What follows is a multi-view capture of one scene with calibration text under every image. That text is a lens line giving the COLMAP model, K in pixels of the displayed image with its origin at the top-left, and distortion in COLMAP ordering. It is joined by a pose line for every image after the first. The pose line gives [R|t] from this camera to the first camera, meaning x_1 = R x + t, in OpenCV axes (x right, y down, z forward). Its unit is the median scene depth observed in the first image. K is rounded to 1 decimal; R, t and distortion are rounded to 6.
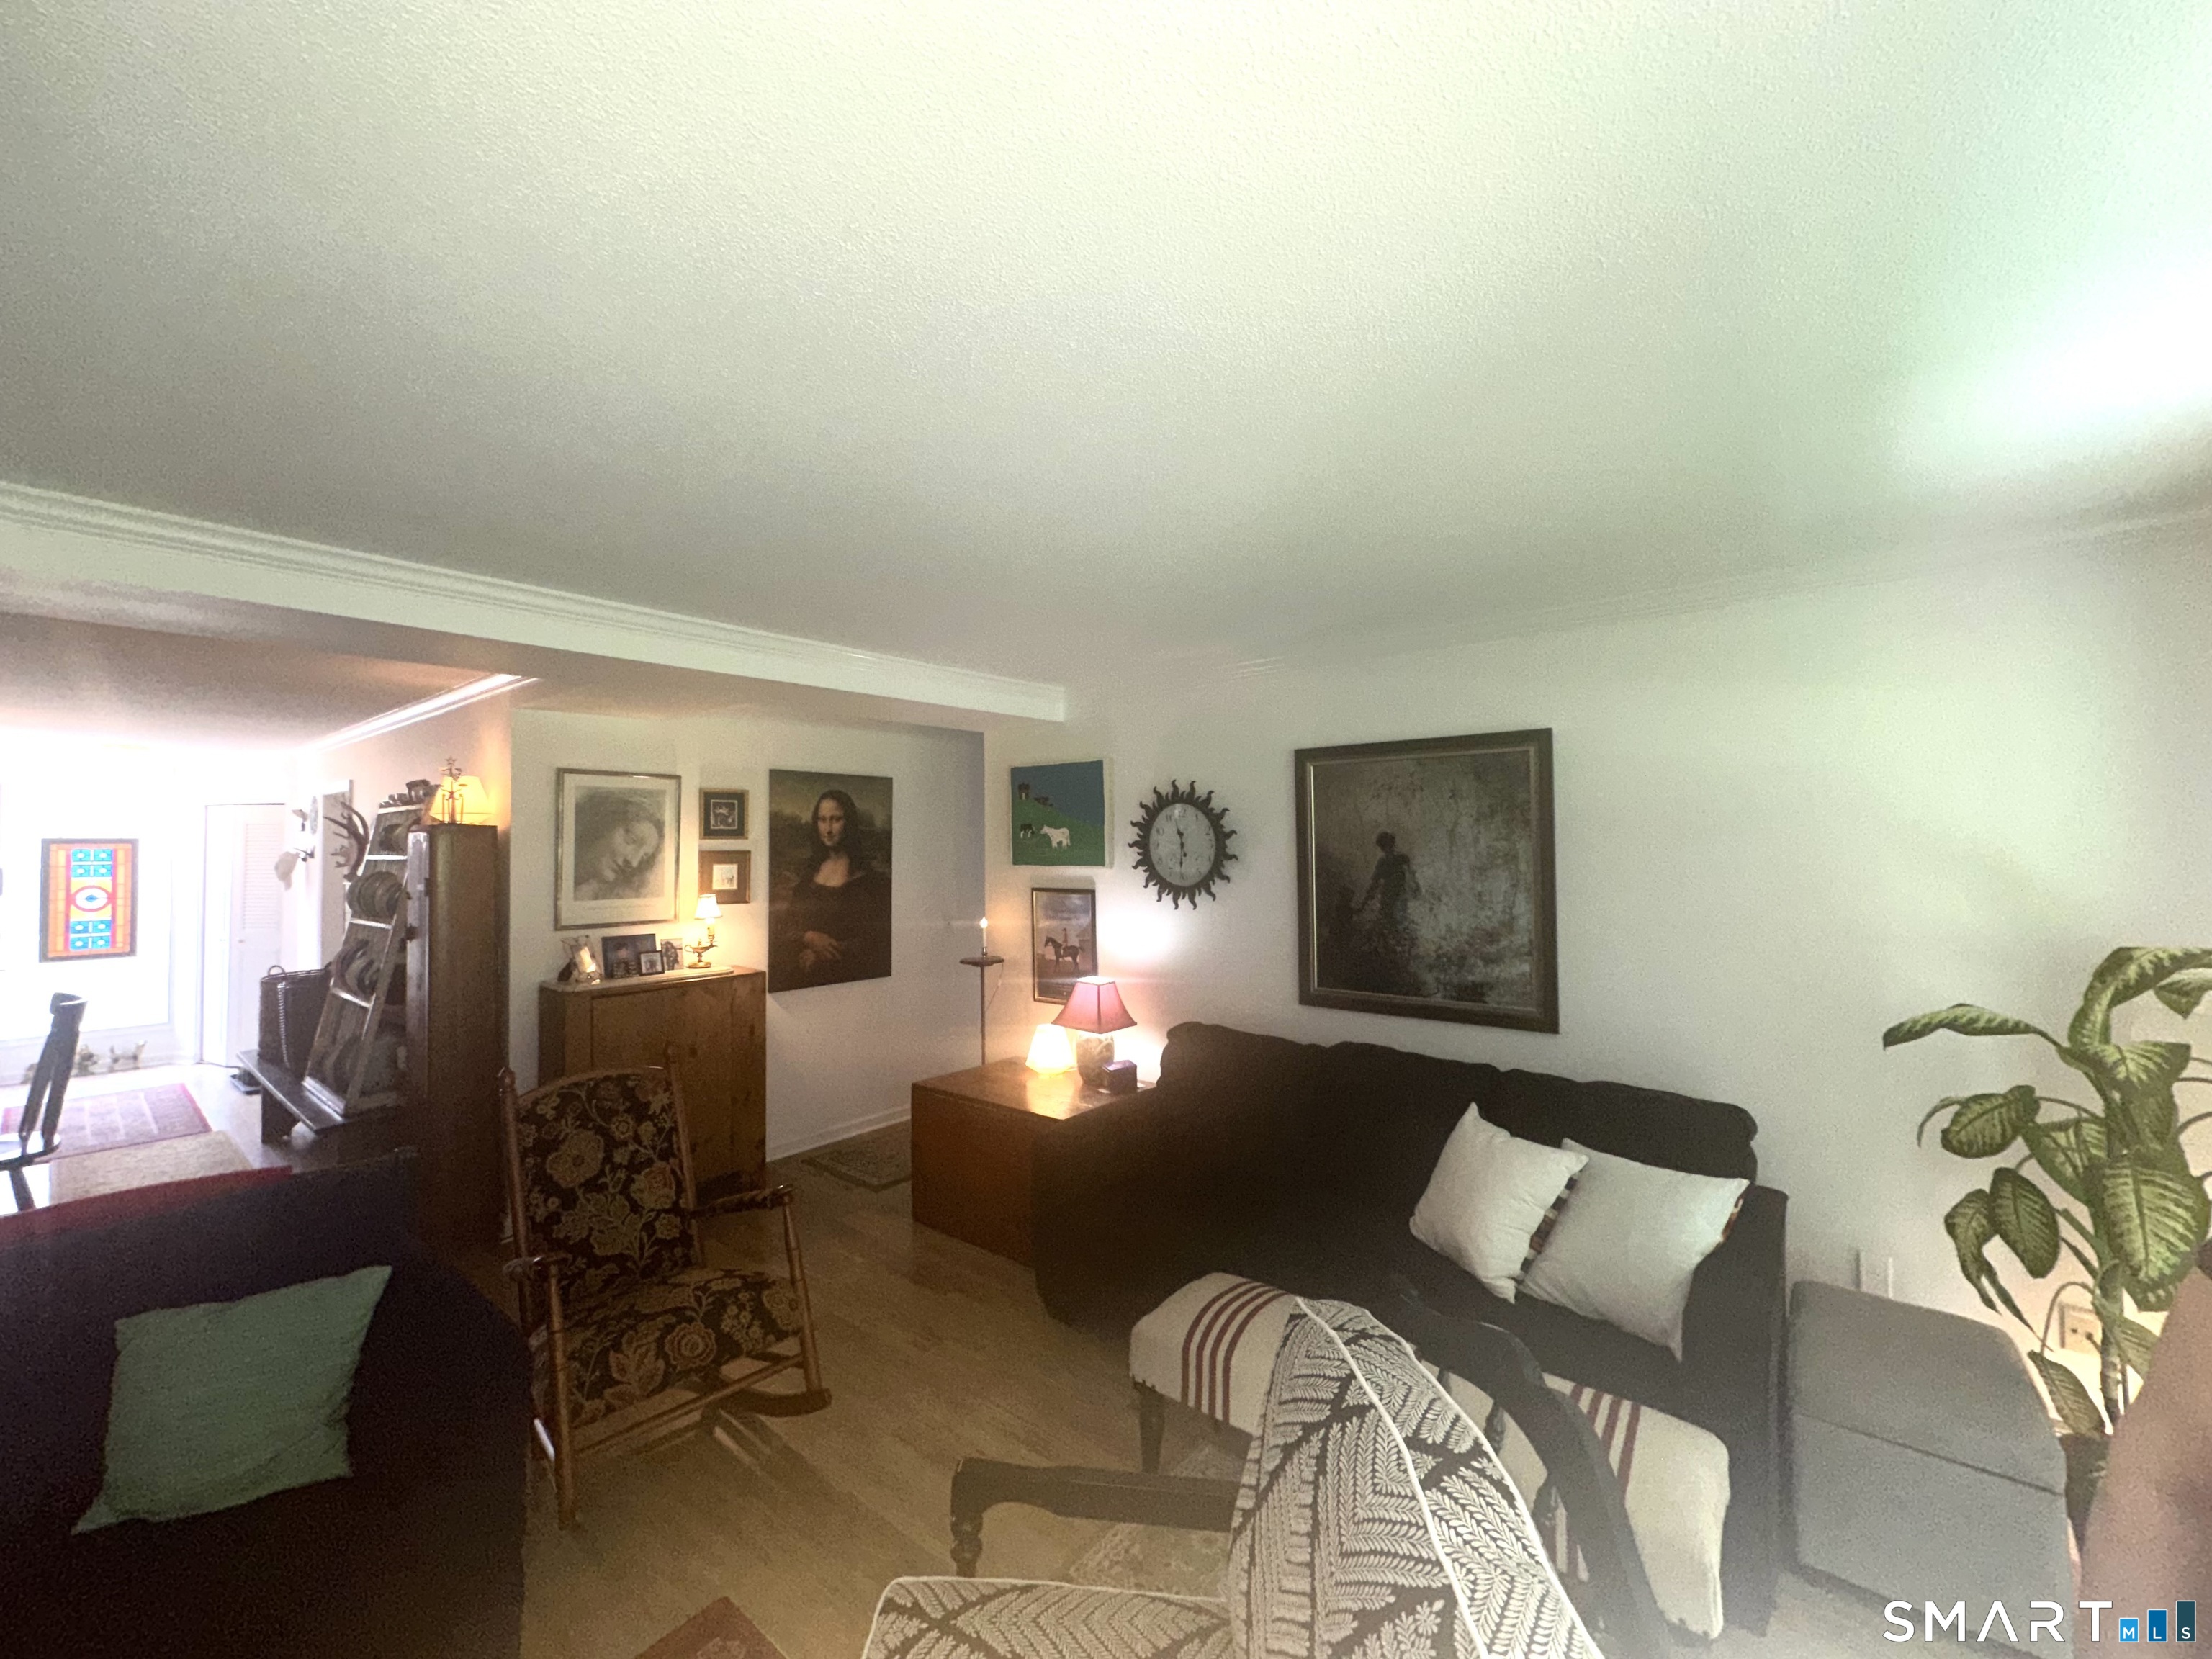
lens RADIAL K [[879.1, 0, 1106.6], [0, 879.1, 825.4], [0, 0, 1]] dist [-0.005075, 0.001157]
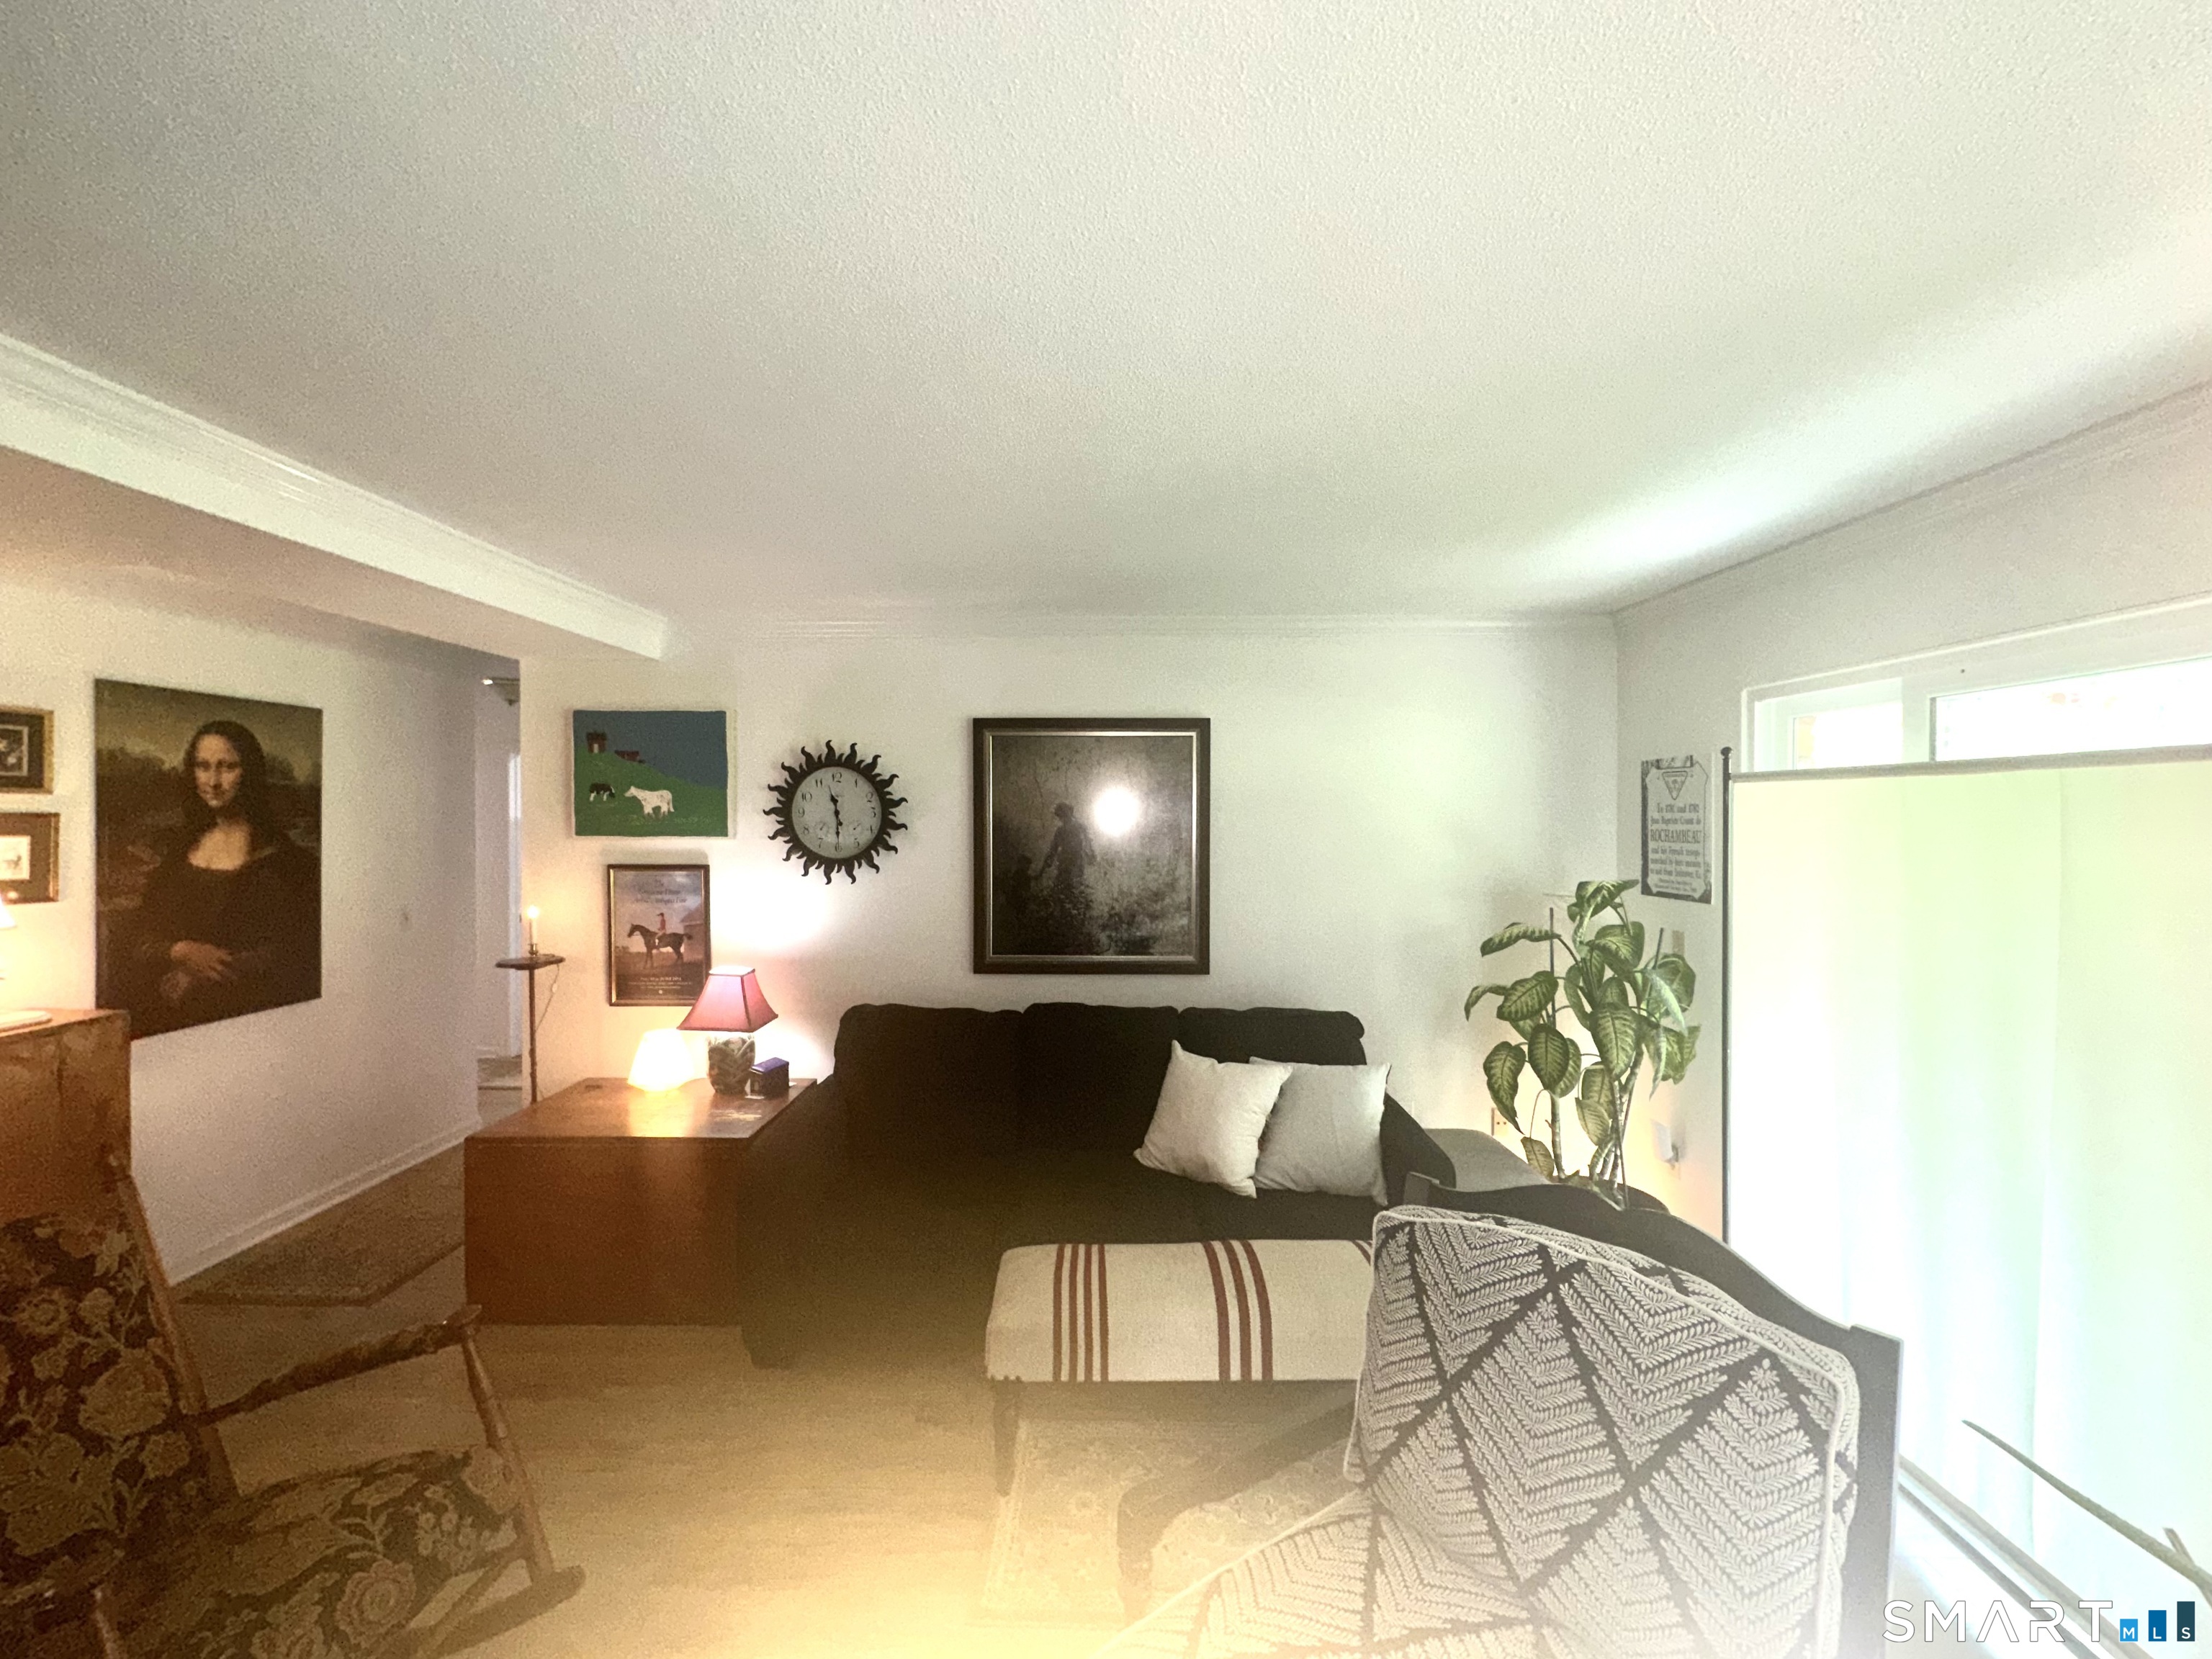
lens RADIAL K [[879.1, 0, 1100.1], [0, 879.1, 826.2], [0, 0, 1]] dist [-0.005075, 0.001157]
pose [[0.784248, 0.003403, 0.620438, -0.284165], [-0.024303, 0.999386, 0.025238, 0.007114], [-0.619971, -0.034872, 0.783850, 0.129748]]
